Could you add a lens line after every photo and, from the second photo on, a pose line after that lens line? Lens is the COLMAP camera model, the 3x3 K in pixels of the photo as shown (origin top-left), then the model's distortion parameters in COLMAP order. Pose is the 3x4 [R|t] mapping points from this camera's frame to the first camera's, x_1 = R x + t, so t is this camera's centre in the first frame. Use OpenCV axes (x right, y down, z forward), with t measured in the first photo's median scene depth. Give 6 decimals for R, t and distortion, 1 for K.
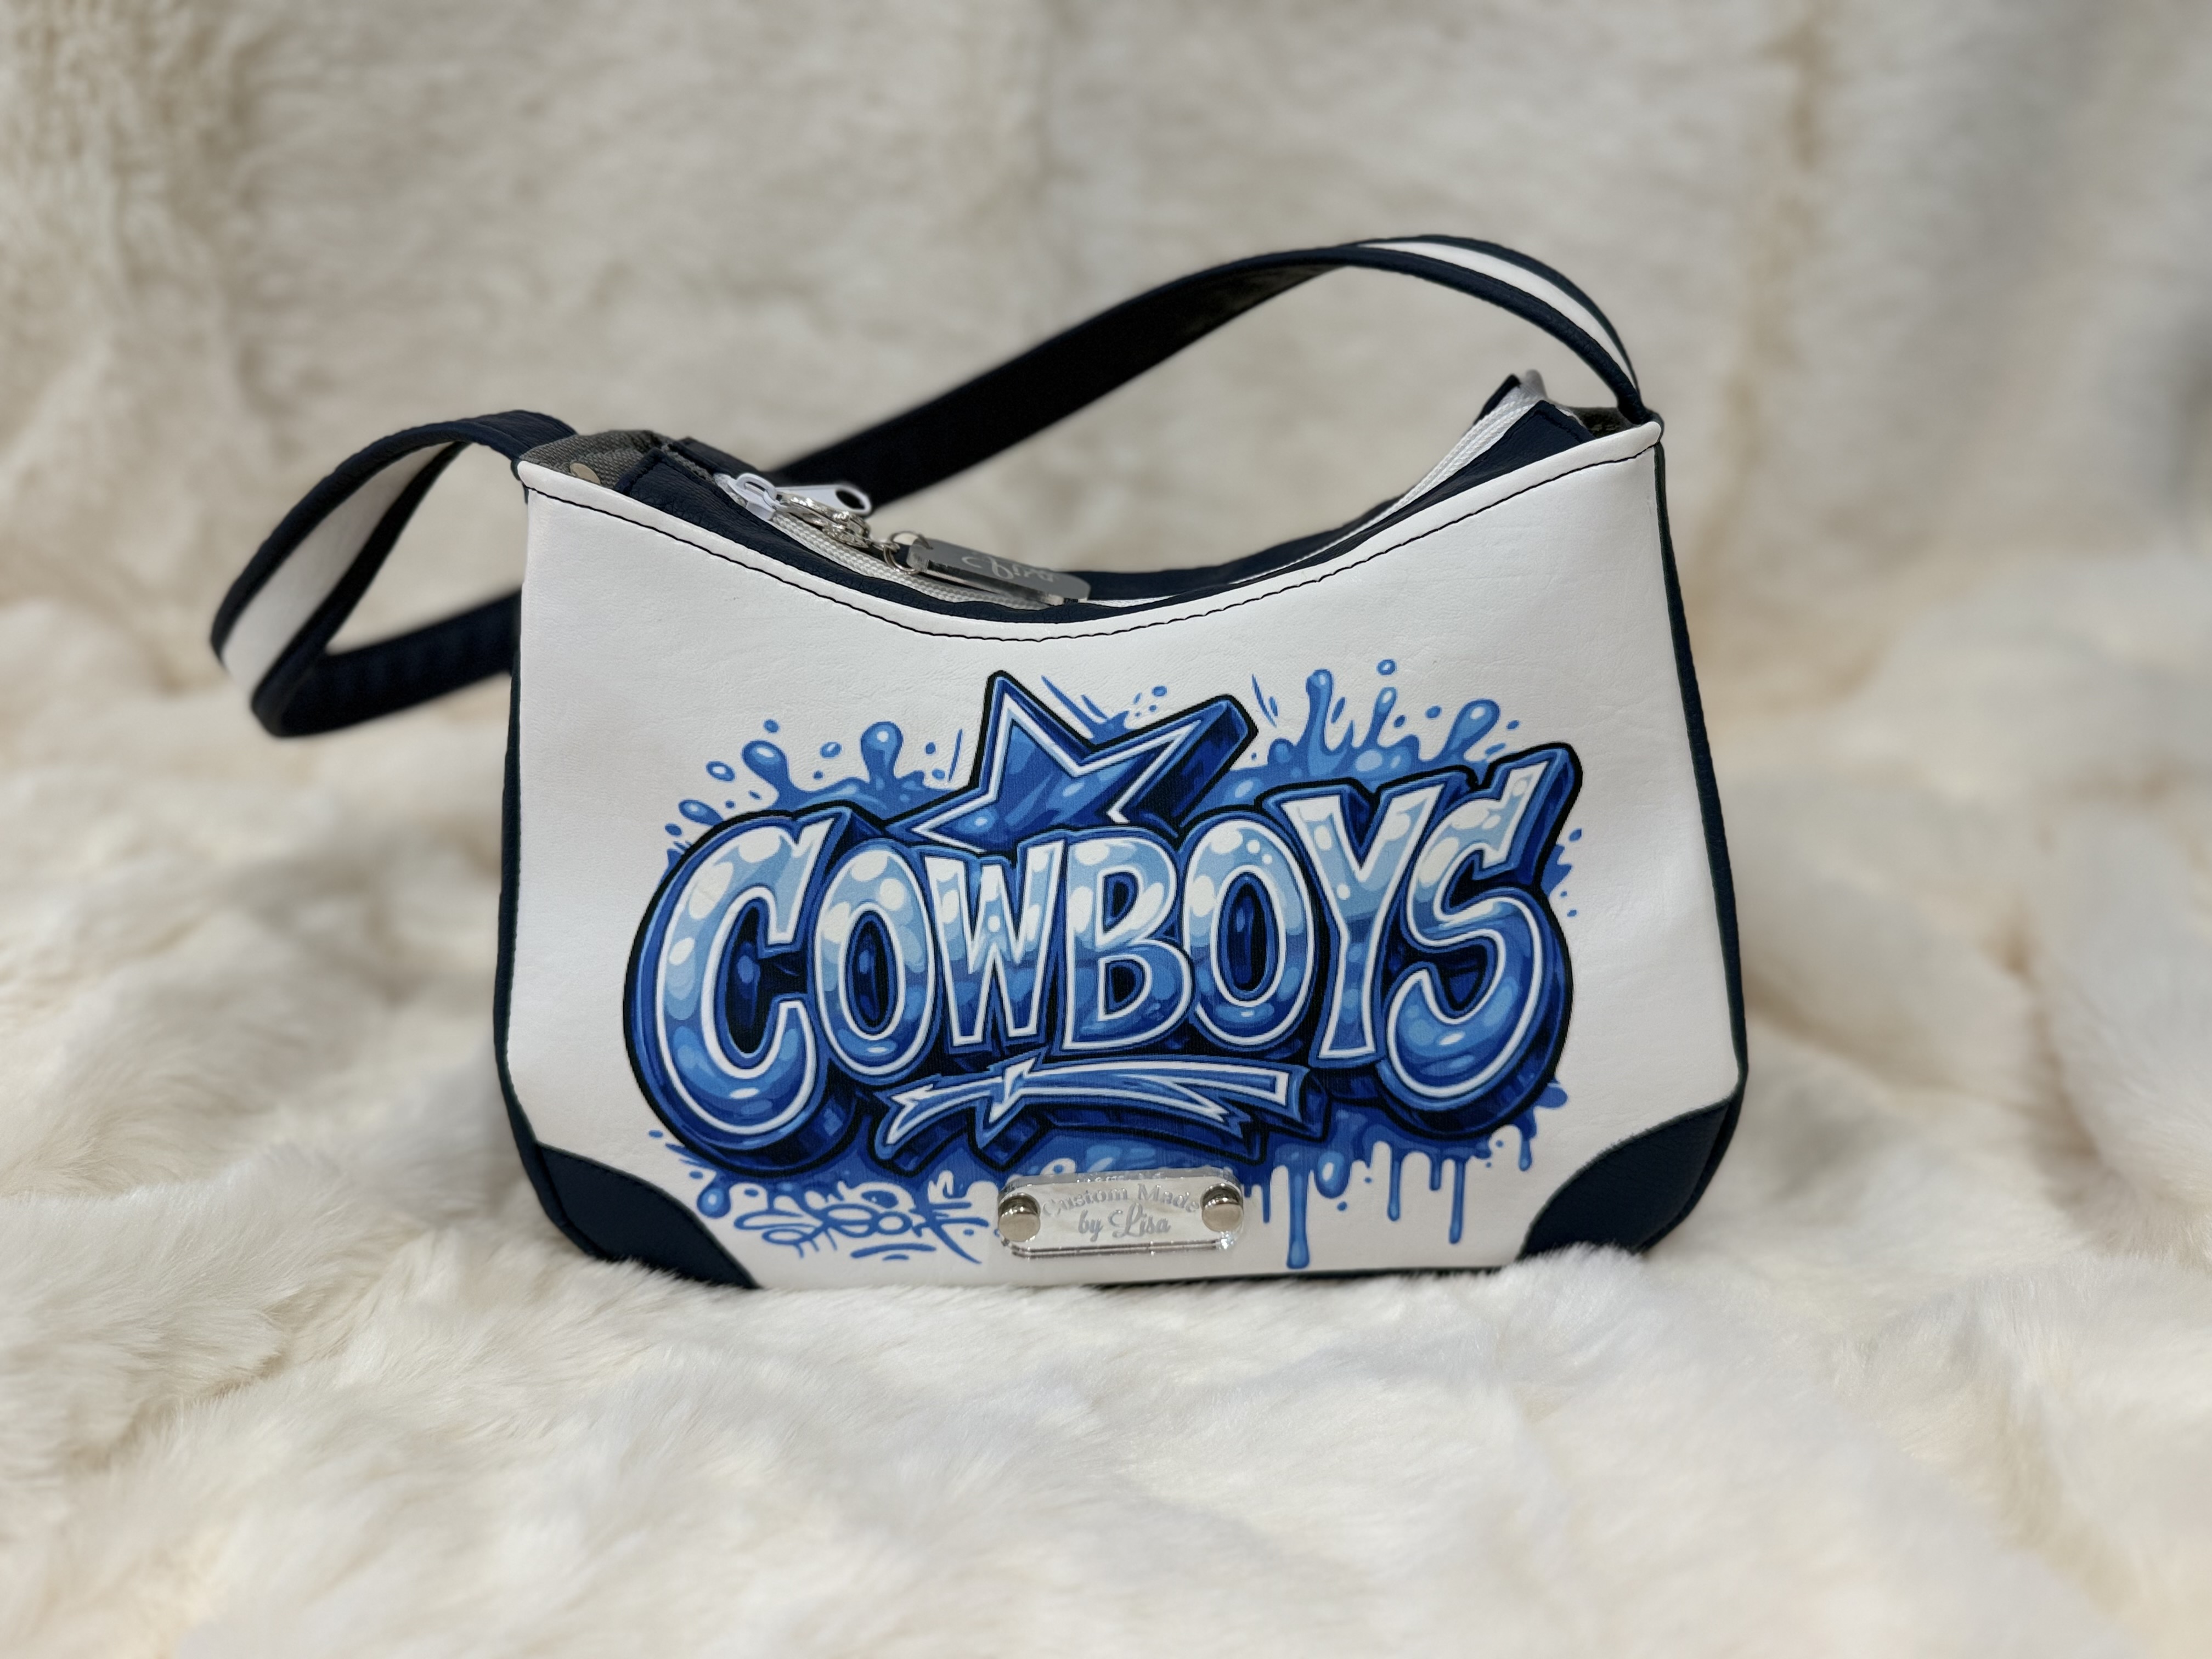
lens RADIAL K [[1594.4, 0, 1106.0], [0, 1594.4, 829.5], [0, 0, 1]] dist [0.004726, 0.003632]
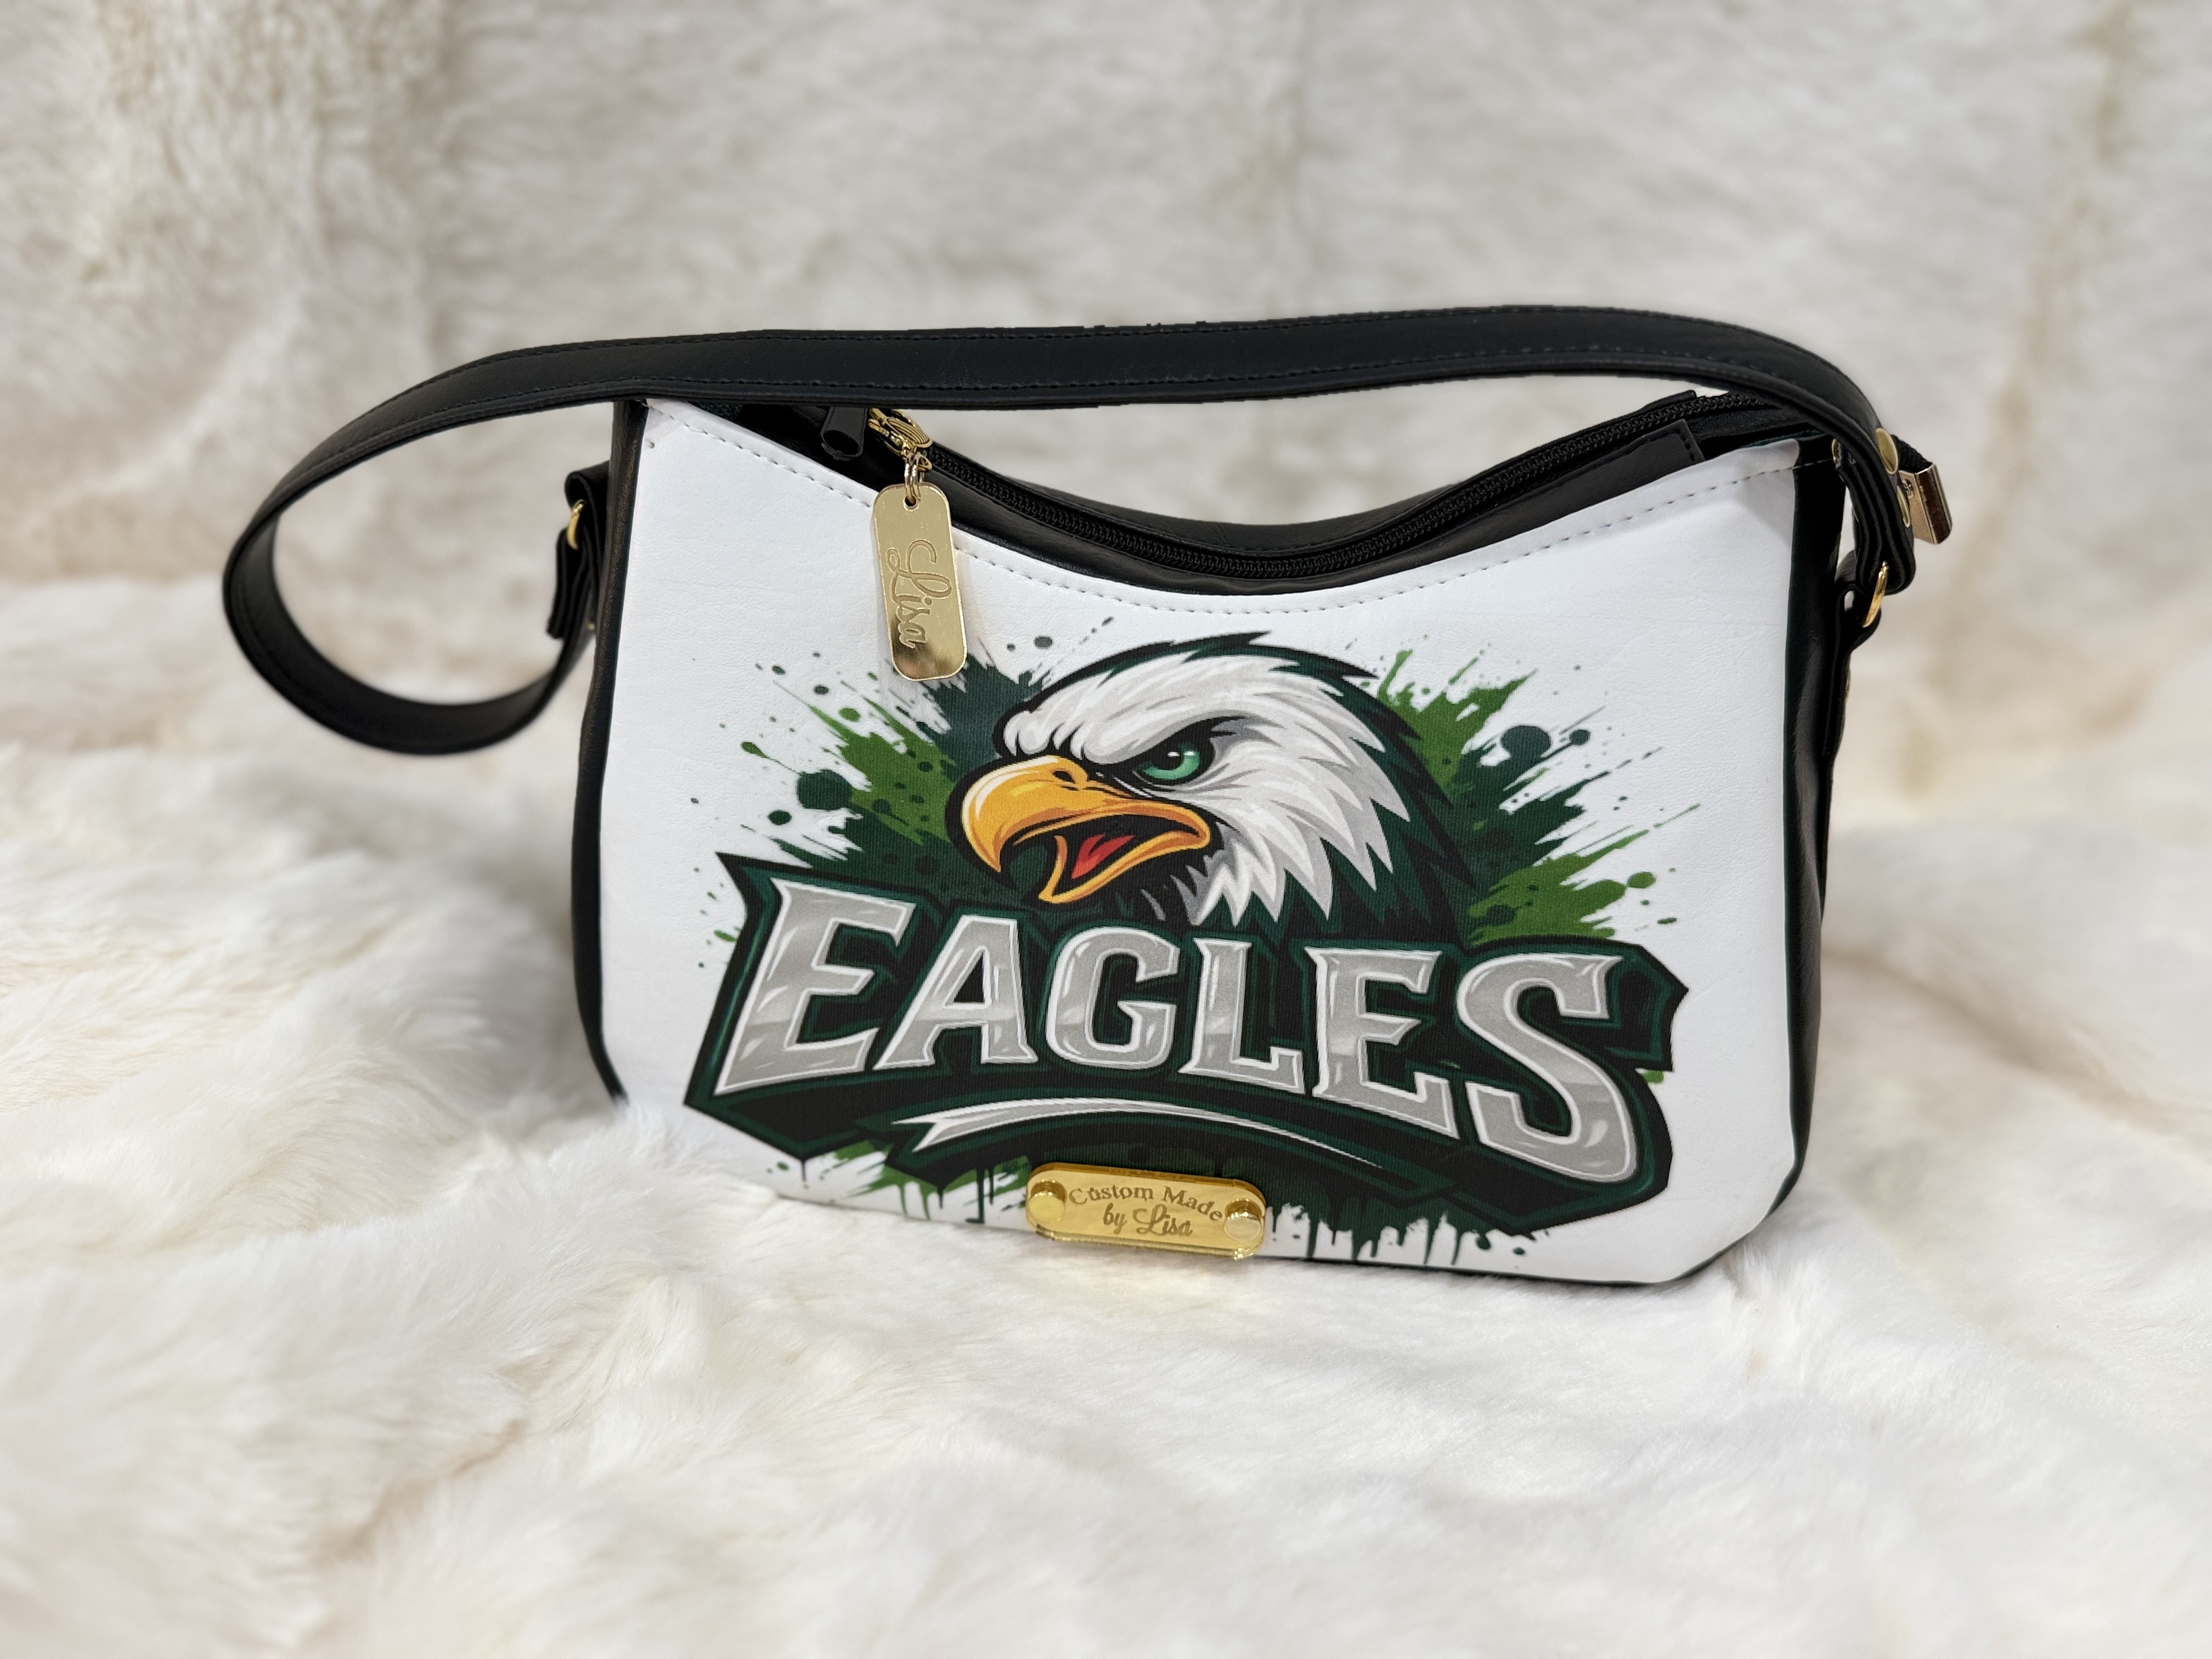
lens RADIAL K [[1586.3, 0, 1110.3], [0, 1586.3, 838.8], [0, 0, 1]] dist [0.003078, 0.000762]
pose [[0.999235, 0.034285, -0.018828, -0.117641], [-0.034171, 0.999396, 0.006376, -0.012888], [0.019035, -0.005728, 0.999802, 0.073931]]
